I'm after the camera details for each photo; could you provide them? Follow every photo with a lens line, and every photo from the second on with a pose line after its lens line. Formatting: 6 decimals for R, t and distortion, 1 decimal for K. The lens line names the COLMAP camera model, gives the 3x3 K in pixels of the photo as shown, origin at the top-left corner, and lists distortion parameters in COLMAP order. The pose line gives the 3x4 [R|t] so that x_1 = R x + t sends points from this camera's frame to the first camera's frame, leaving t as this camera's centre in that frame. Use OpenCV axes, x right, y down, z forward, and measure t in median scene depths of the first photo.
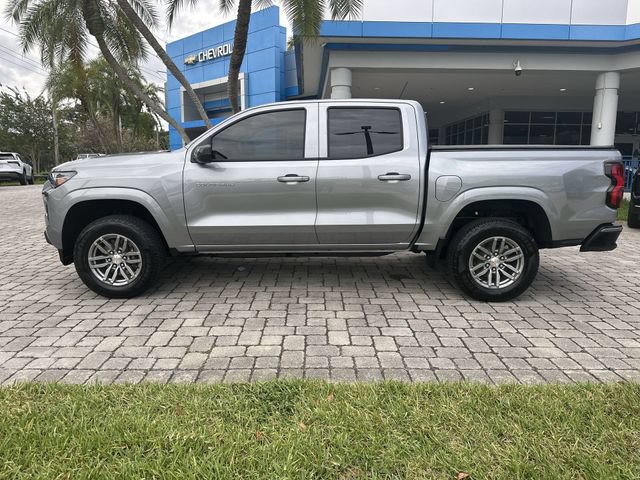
lens RADIAL K [[451.2, 0, 318.8], [0, 451.2, 227.2], [0, 0, 1]] dist [0.062764, -0.087960]
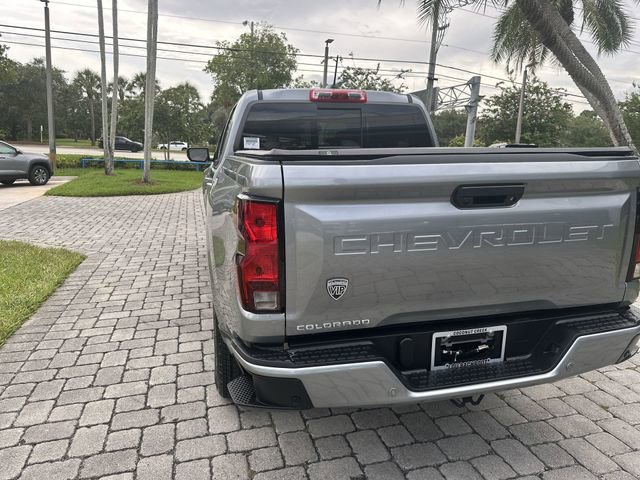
lens RADIAL K [[457.6, 0, 315.9], [0, 457.6, 223.7], [0, 0, 1]] dist [0.002705, -0.009539]
pose [[0.255874, 0.157415, -0.953808, 1.049139], [-0.167686, 0.978924, 0.116576, -0.171909], [0.952056, 0.130111, 0.276878, 0.952838]]
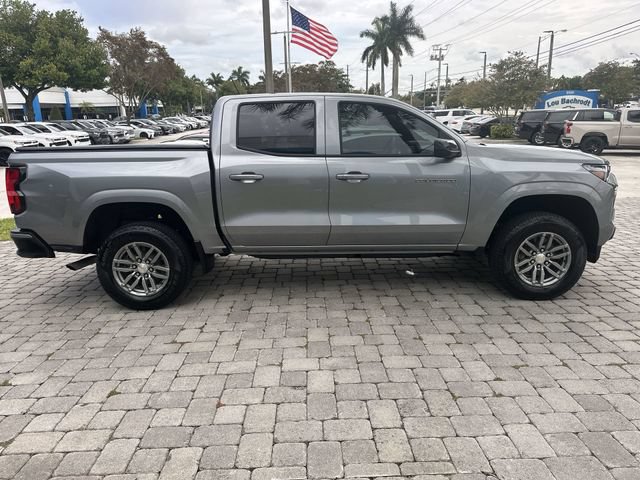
lens RADIAL K [[451.2, 0, 318.8], [0, 451.2, 227.2], [0, 0, 1]] dist [0.062764, -0.087960]
pose [[-0.999700, 0.021936, -0.010904, 0.032749], [0.016519, 0.932364, 0.361144, -0.431041], [0.018089, 0.360856, -0.932446, 2.365082]]
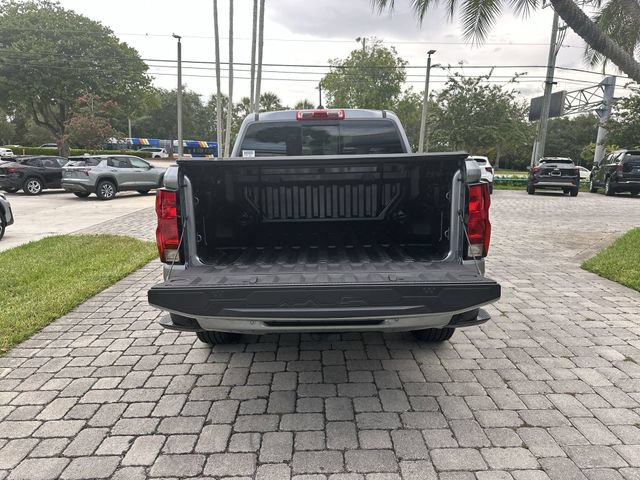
lens RADIAL K [[456.2, 0, 316.0], [0, 456.2, 226.6], [0, 0, 1]] dist [0.001688, -0.006891]
pose [[-0.000646, 0.142146, -0.989845, 1.265738], [-0.156927, 0.977567, 0.140485, -0.206707], [0.987610, 0.155424, 0.021675, 1.197208]]
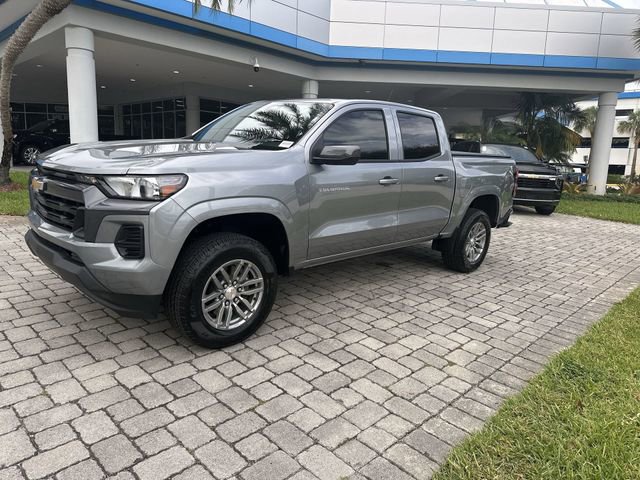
lens RADIAL K [[451.2, 0, 318.8], [0, 451.2, 227.2], [0, 0, 1]] dist [0.062764, -0.087960]
pose [[0.701073, -0.084082, 0.708115, -0.883116], [0.052959, 0.996421, 0.065882, -0.079072], [-0.711120, -0.008687, 0.703017, 0.402912]]
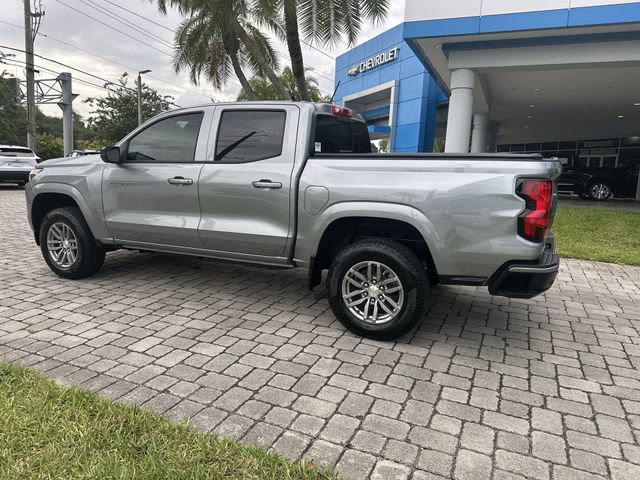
lens RADIAL K [[451.2, 0, 318.8], [0, 451.2, 227.2], [0, 0, 1]] dist [0.062764, -0.087960]
pose [[0.909232, 0.081304, -0.408272, 0.642832], [-0.088607, 0.996066, 0.001027, -0.033731], [0.406749, 0.035241, 0.912860, 0.205481]]
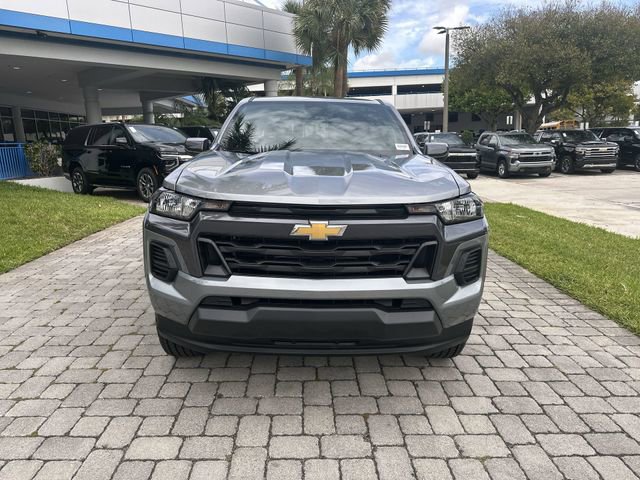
lens RADIAL K [[456.5, 0, 319.1], [0, 456.5, 224.0], [0, 0, 1]] dist [0.001453, -0.008363]
pose [[-0.025838, -0.187124, 0.981996, -1.190639], [0.157878, 0.969233, 0.188846, -0.229921], [-0.987120, 0.159916, 0.004500, 1.228229]]
